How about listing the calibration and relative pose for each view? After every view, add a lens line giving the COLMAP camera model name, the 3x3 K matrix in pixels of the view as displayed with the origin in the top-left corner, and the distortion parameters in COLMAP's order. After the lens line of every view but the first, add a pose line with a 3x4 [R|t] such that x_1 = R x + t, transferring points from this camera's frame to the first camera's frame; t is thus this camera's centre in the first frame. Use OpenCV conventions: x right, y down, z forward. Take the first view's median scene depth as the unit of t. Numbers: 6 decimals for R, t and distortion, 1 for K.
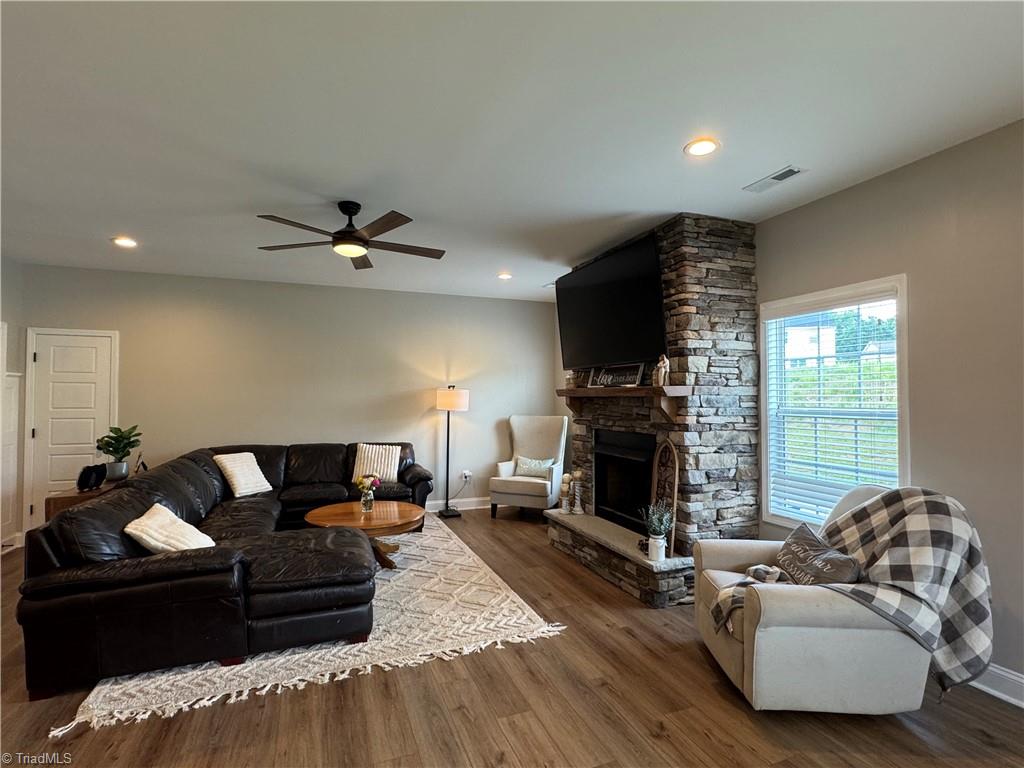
lens RADIAL K [[505.4, 0, 511.9], [0, 505.4, 385.0], [0, 0, 1]] dist [-0.006240, -0.000291]
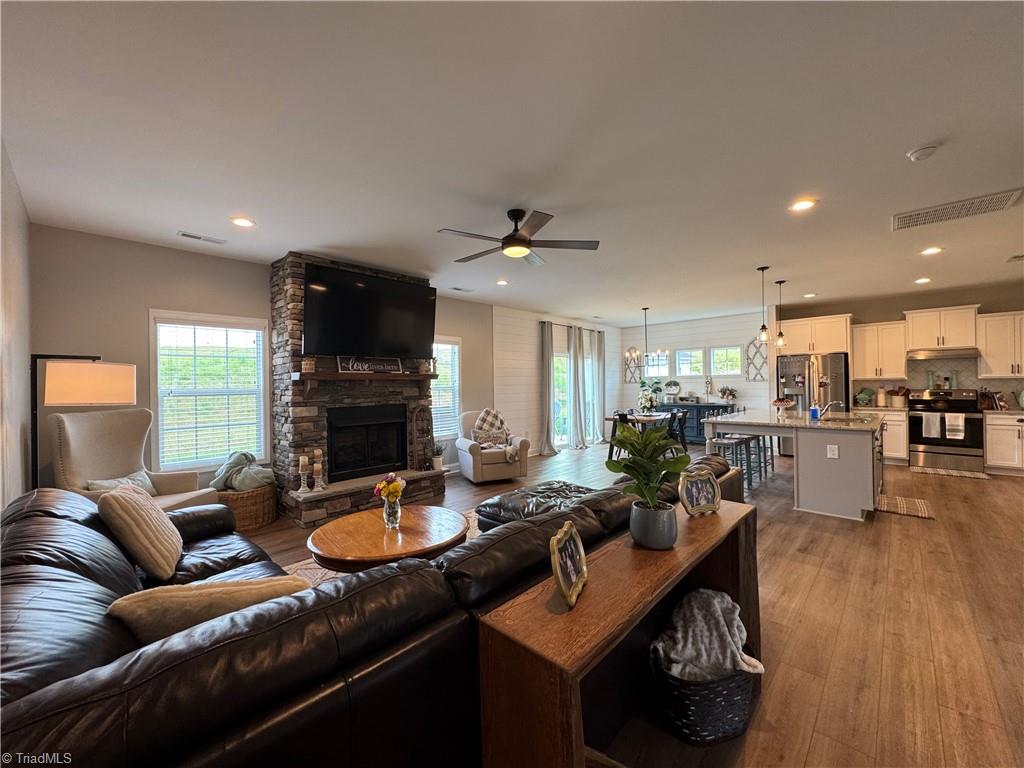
lens RADIAL K [[411.2, 0, 507.6], [0, 411.2, 383.6], [0, 0, 1]] dist [0.003230, 0.000718]
pose [[-0.428147, 0.006155, 0.903688, -0.918192], [-0.005746, 0.999938, -0.009533, 0.040222], [-0.903691, -0.009274, -0.428085, 1.114945]]
